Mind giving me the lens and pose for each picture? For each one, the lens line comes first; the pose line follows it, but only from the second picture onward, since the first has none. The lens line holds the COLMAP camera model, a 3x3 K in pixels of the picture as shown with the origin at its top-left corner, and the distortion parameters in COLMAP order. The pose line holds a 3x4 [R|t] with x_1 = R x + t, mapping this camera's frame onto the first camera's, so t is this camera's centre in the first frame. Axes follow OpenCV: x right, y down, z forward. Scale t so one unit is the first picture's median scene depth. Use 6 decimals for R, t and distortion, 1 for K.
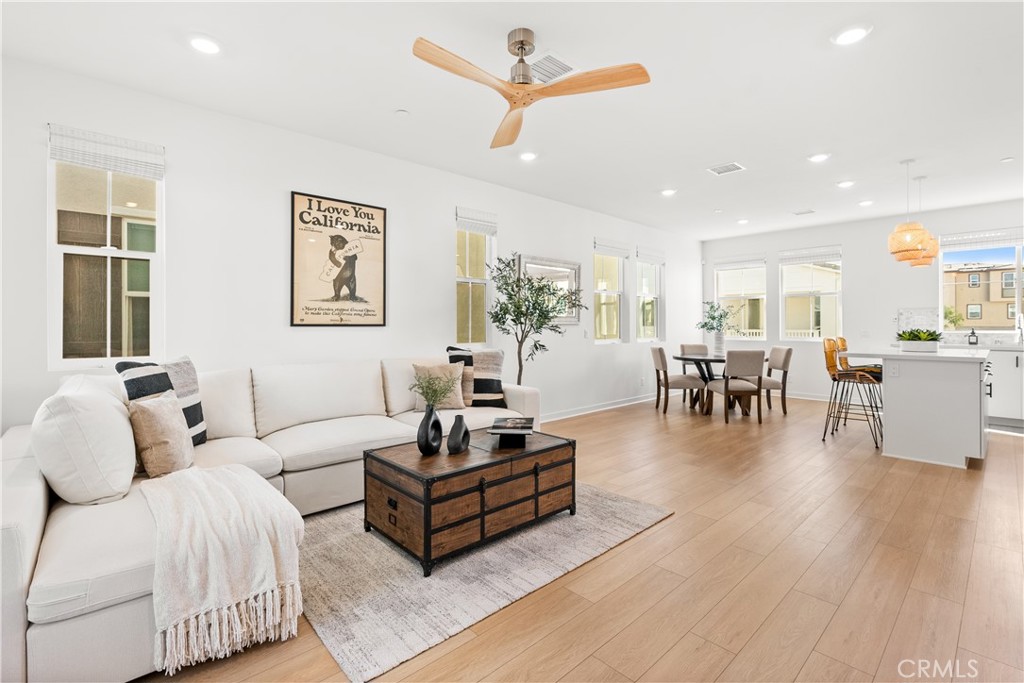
lens RADIAL K [[462.8, 0, 508.0], [0, 462.8, 329.3], [0, 0, 1]] dist [-0.021110, 0.006329]
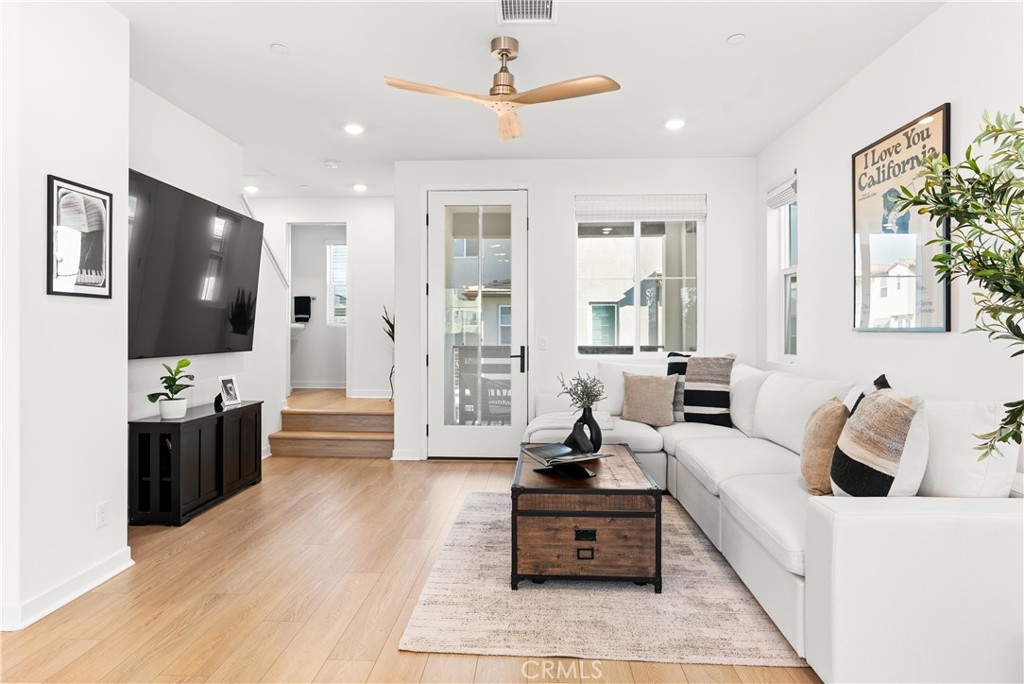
lens RADIAL K [[581.1, 0, 512.1], [0, 581.1, 331.2], [0, 0, 1]] dist [-0.005084, 0.000955]
pose [[-0.707947, 0.003146, -0.706258, 0.565893], [-0.004805, 0.999945, 0.009270, -0.010765], [0.706249, 0.009957, -0.707893, 1.176704]]
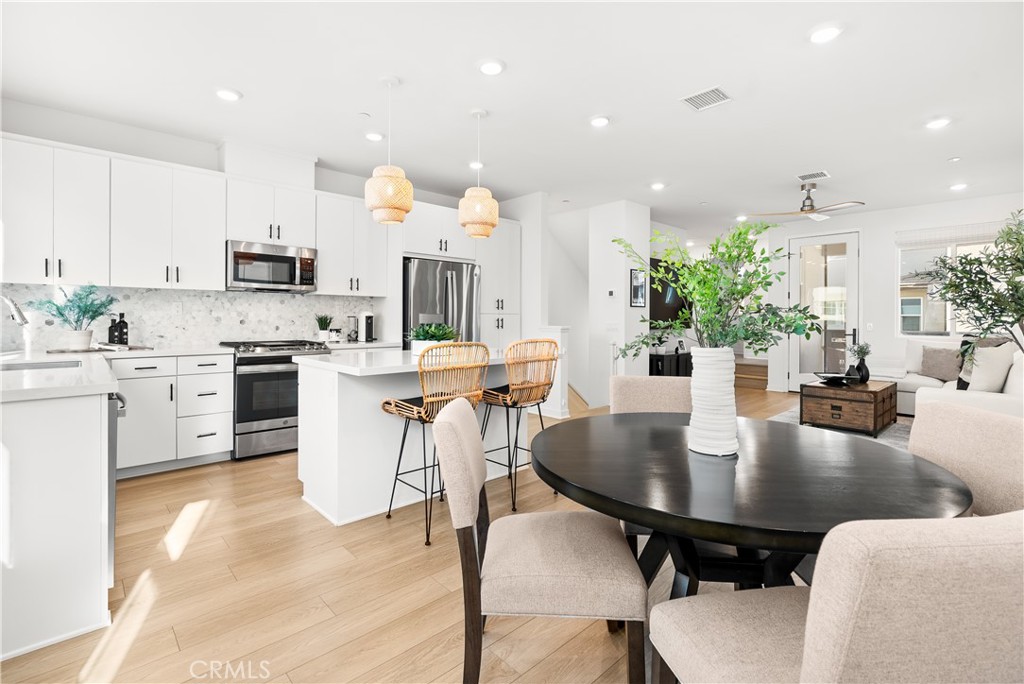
lens RADIAL K [[462.8, 0, 504.4], [0, 462.8, 317.5], [0, 0, 1]] dist [-0.021110, 0.006329]
pose [[-0.999945, -0.002118, 0.010241, 0.891835], [-0.002036, 0.999965, 0.008056, -0.017412], [-0.010258, 0.008035, -0.999915, 1.963459]]
